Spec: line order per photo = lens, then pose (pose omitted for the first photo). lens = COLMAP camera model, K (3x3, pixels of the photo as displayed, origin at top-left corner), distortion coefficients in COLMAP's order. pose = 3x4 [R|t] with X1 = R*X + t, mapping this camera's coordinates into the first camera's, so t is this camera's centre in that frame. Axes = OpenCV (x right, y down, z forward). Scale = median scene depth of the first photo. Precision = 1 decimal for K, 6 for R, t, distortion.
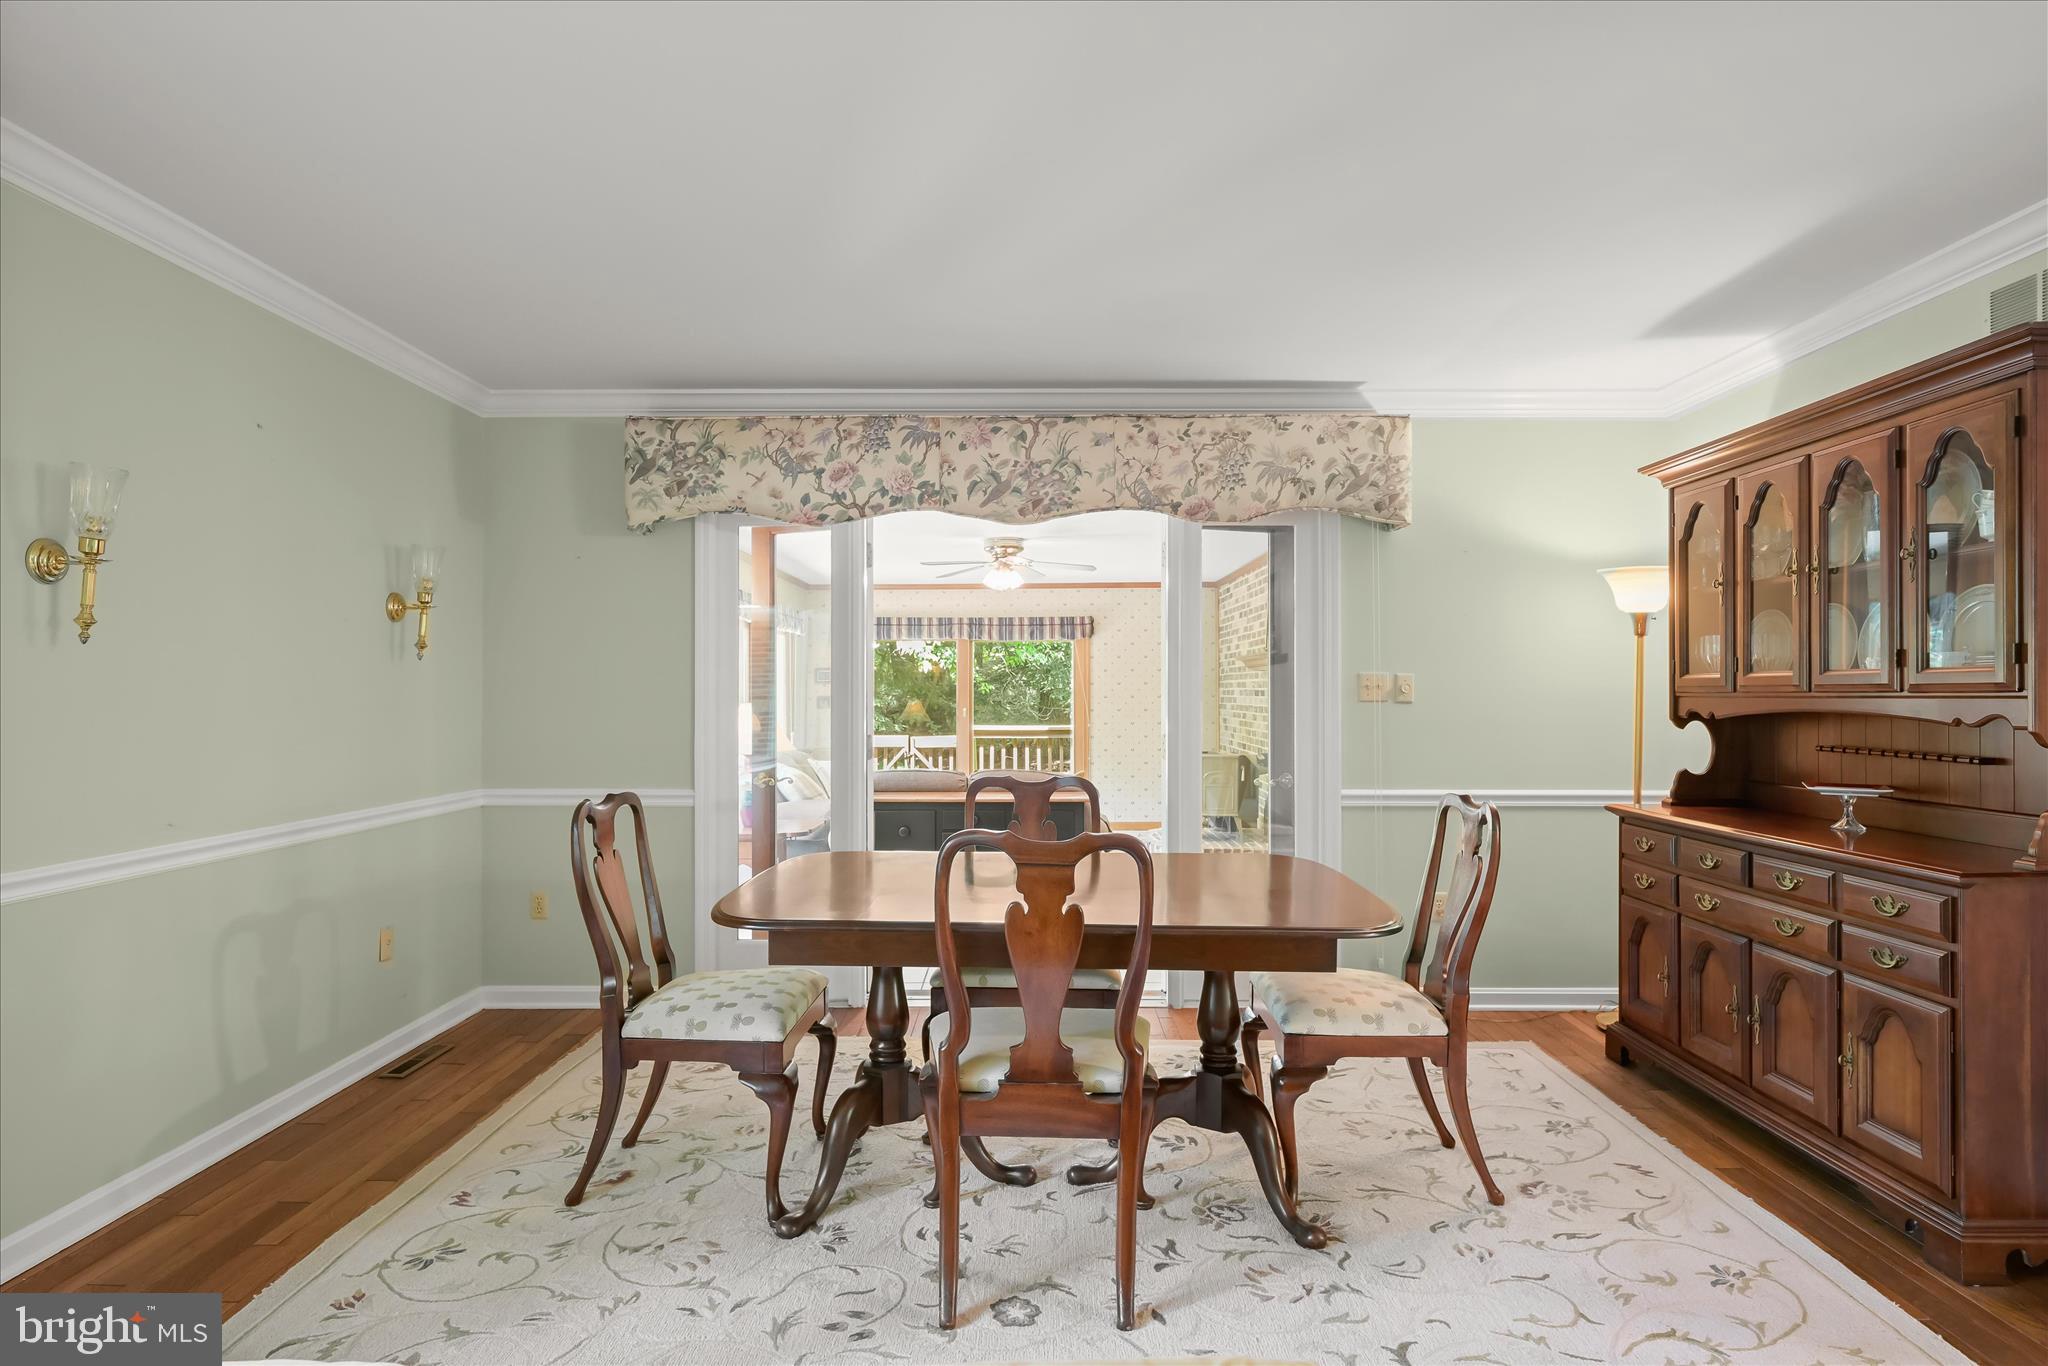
lens RADIAL K [[1136.3, 0, 1019.7], [0, 1136.3, 687.3], [0, 0, 1]] dist [-0.003262, -0.000886]
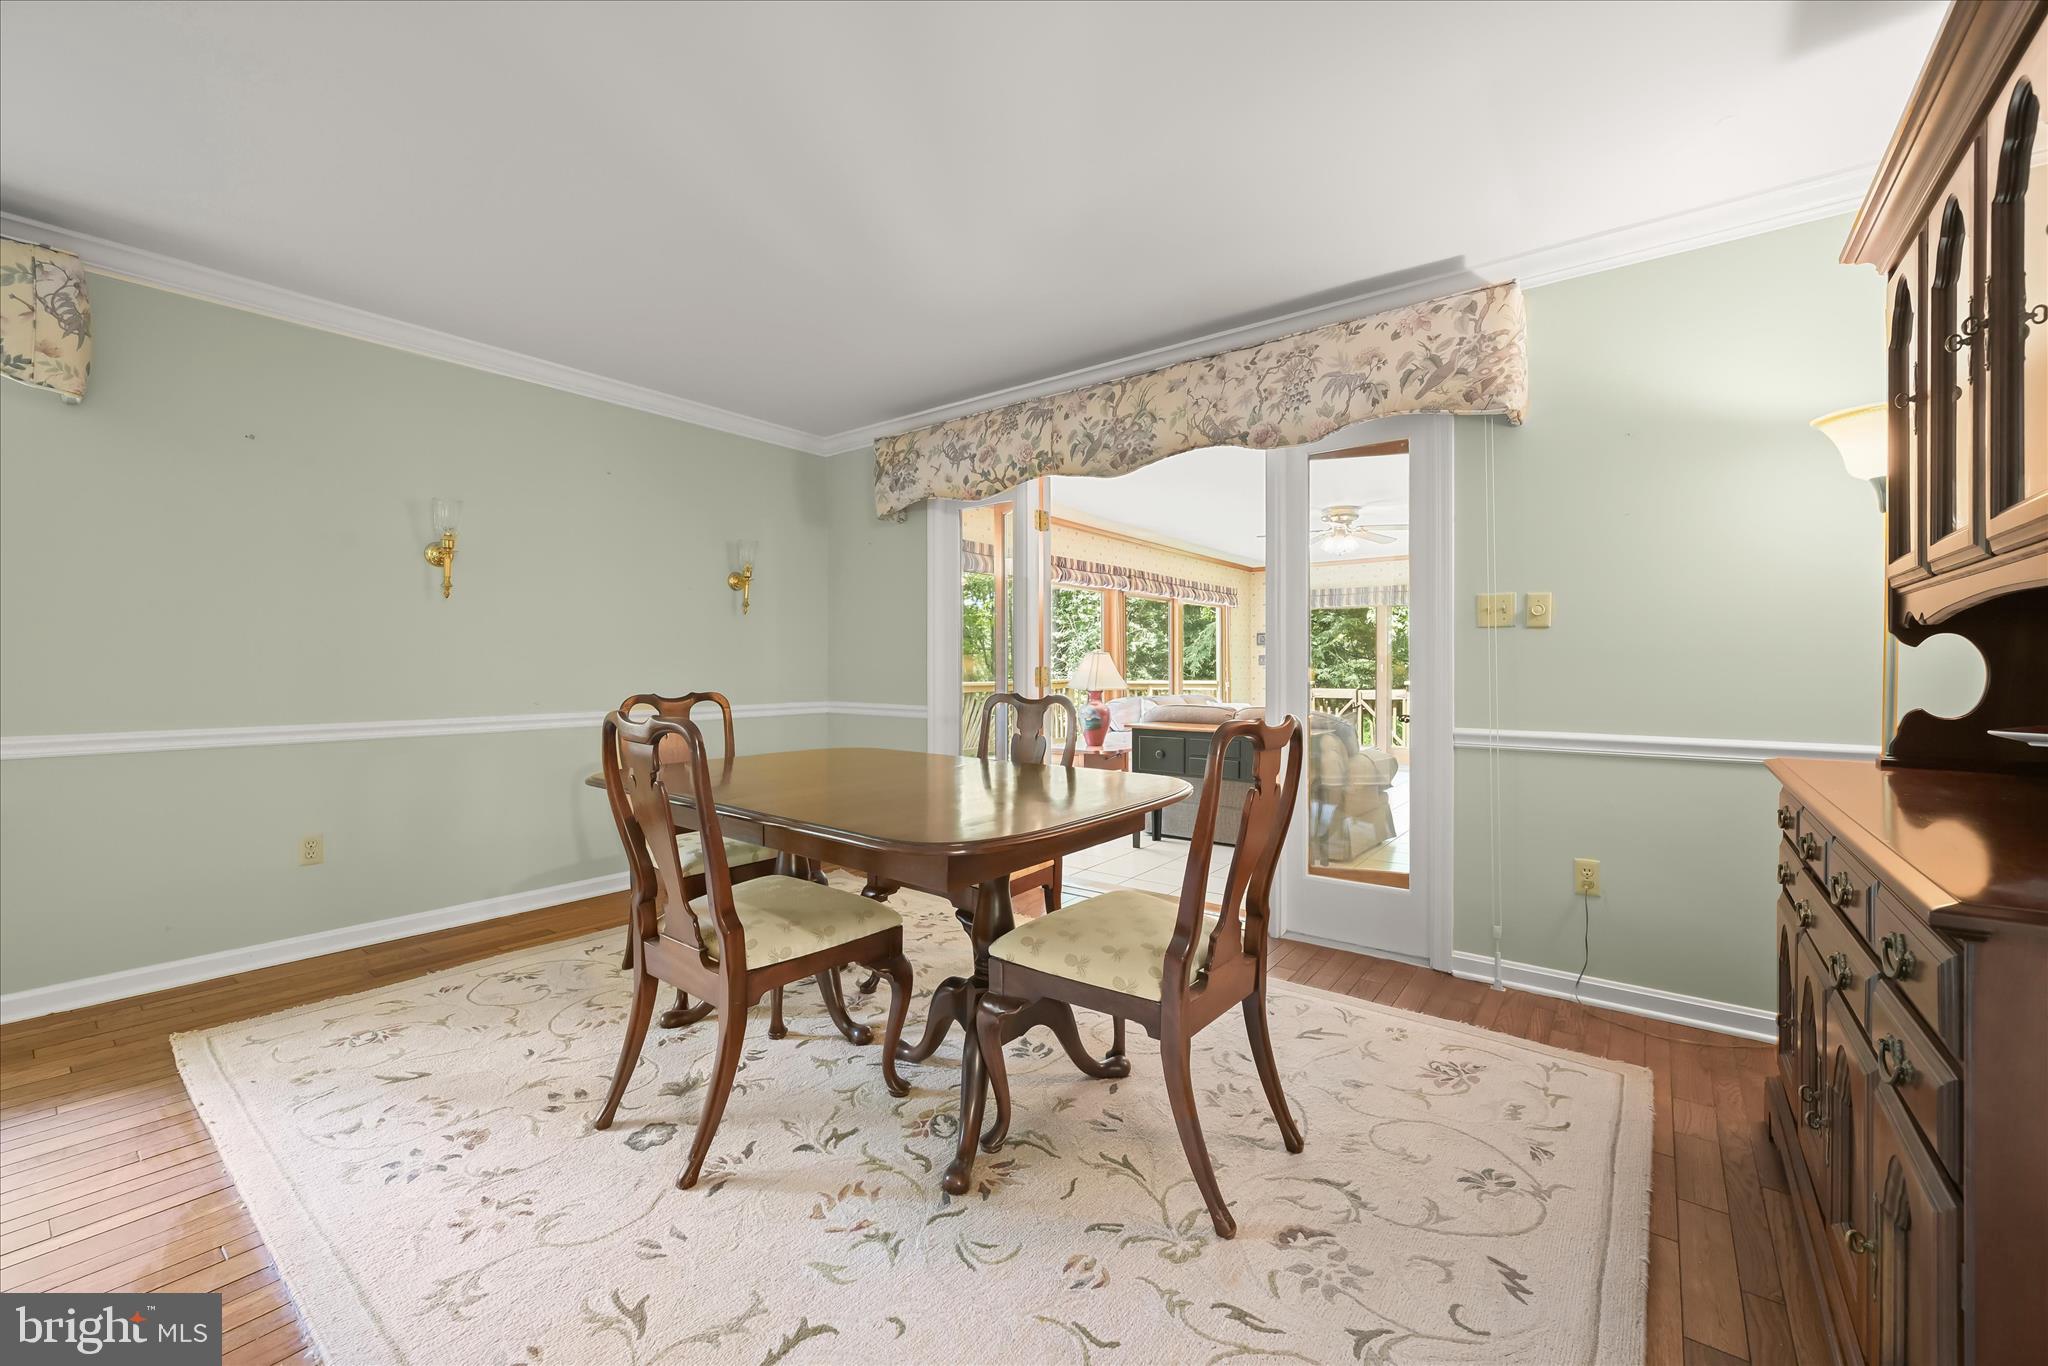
lens RADIAL K [[812.7, 0, 1027.5], [0, 812.7, 669.2], [0, 0, 1]] dist [-0.002641, 0.000247]
pose [[0.798313, 0.002714, -0.602237, 0.419792], [0.002690, 0.999964, 0.008072, 0.040438], [0.602237, -0.008065, 0.798277, 0.309565]]
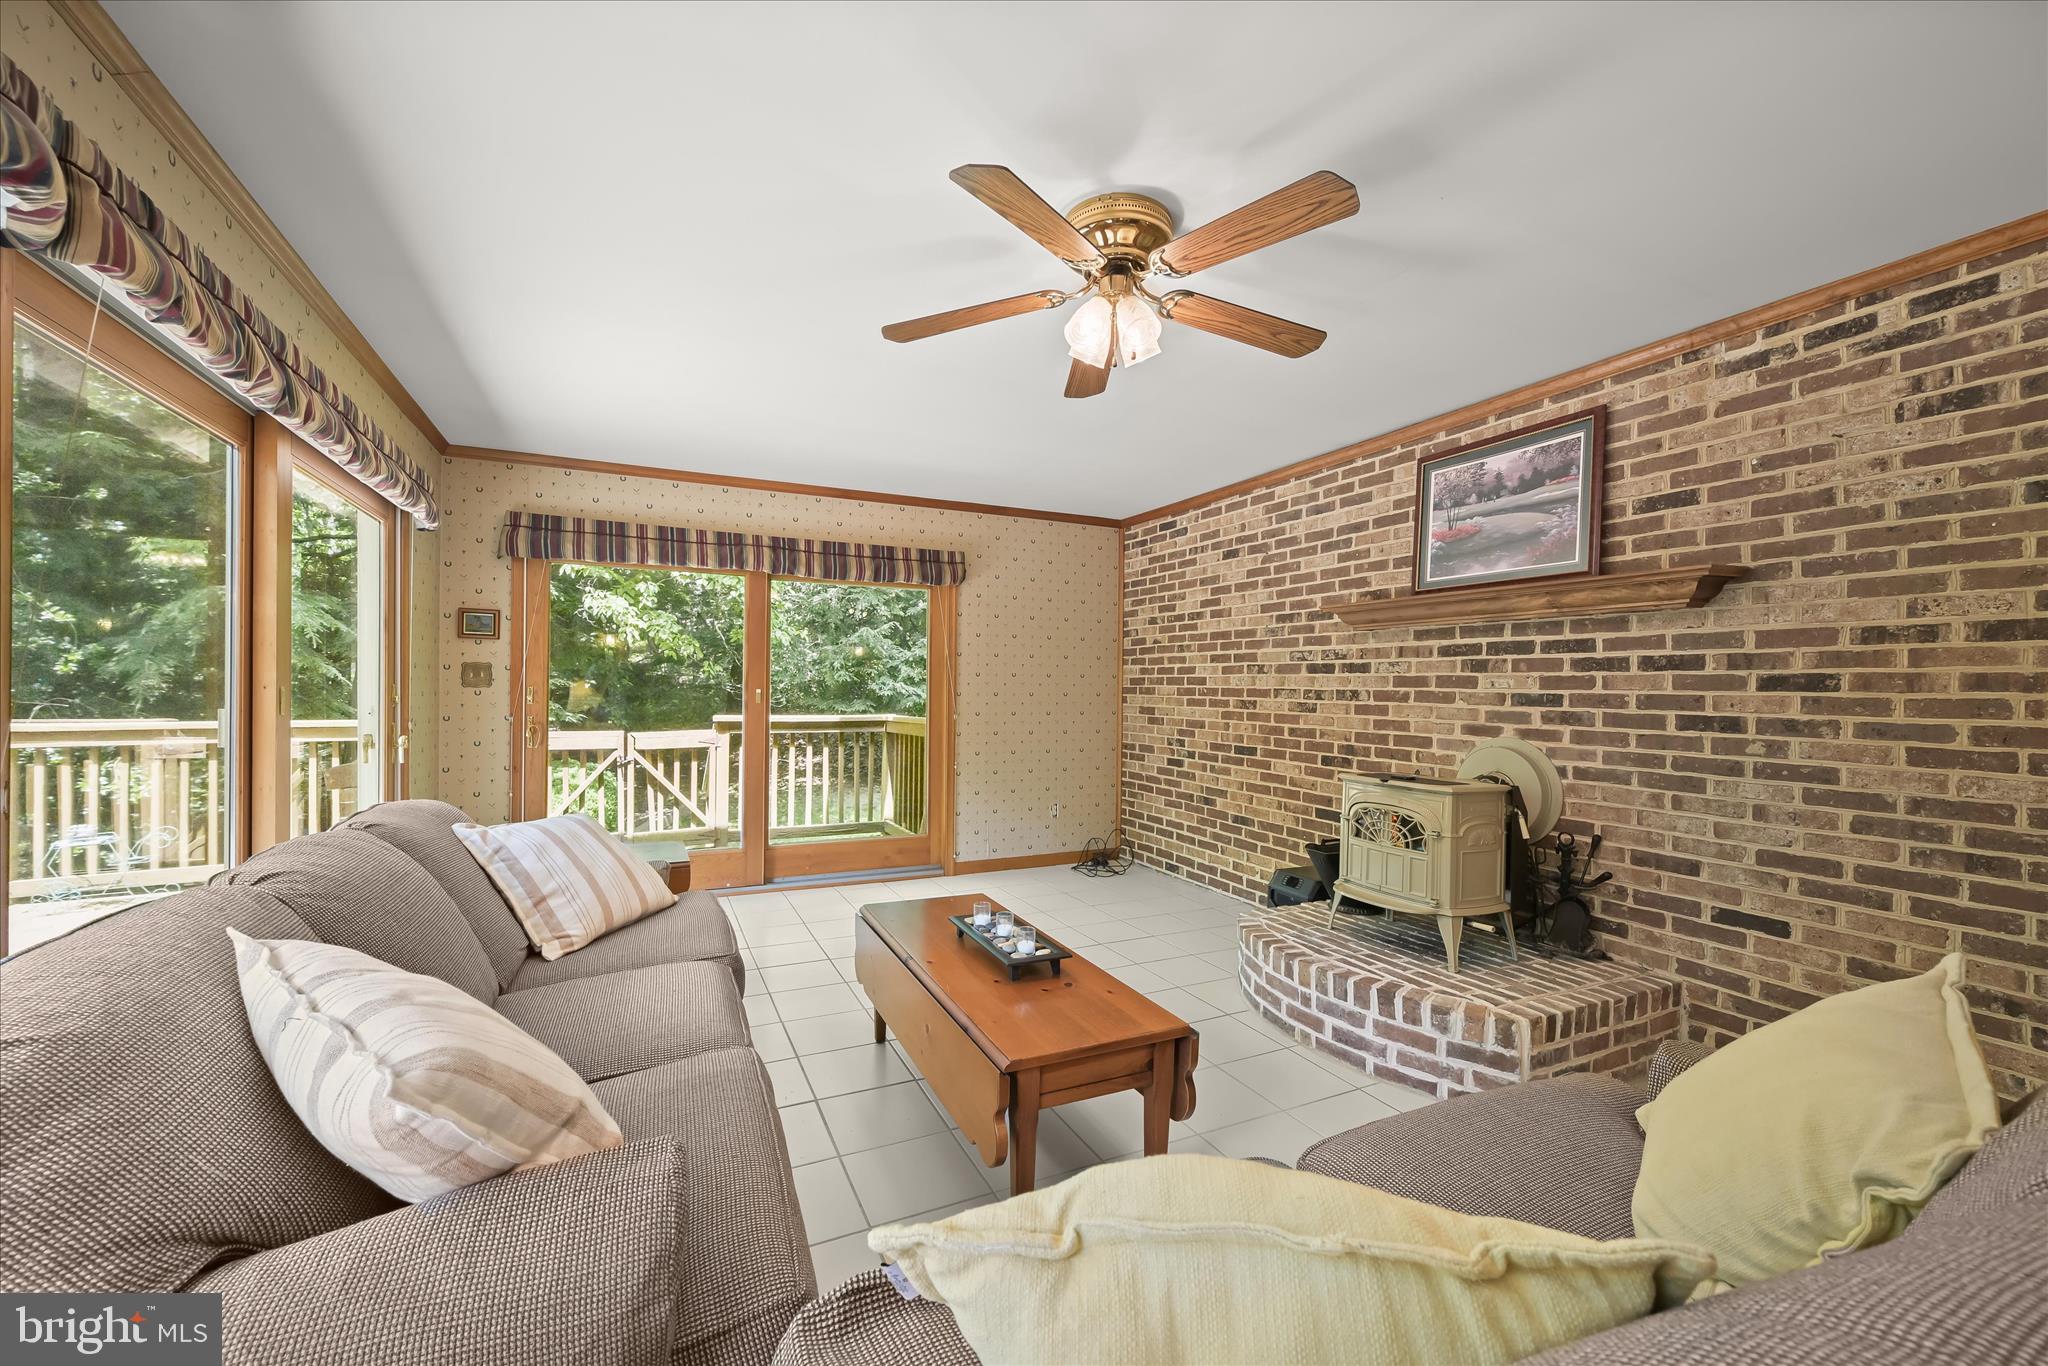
lens RADIAL K [[808.0, 0, 1018.0], [0, 808.0, 692.1], [0, 0, 1]] dist [-0.001659, -0.000014]
pose [[0.899046, 0.010390, 0.437731, -0.289778], [-0.016546, 0.999811, 0.010251, 0.034461], [-0.437541, -0.016459, 0.899048, 1.443136]]
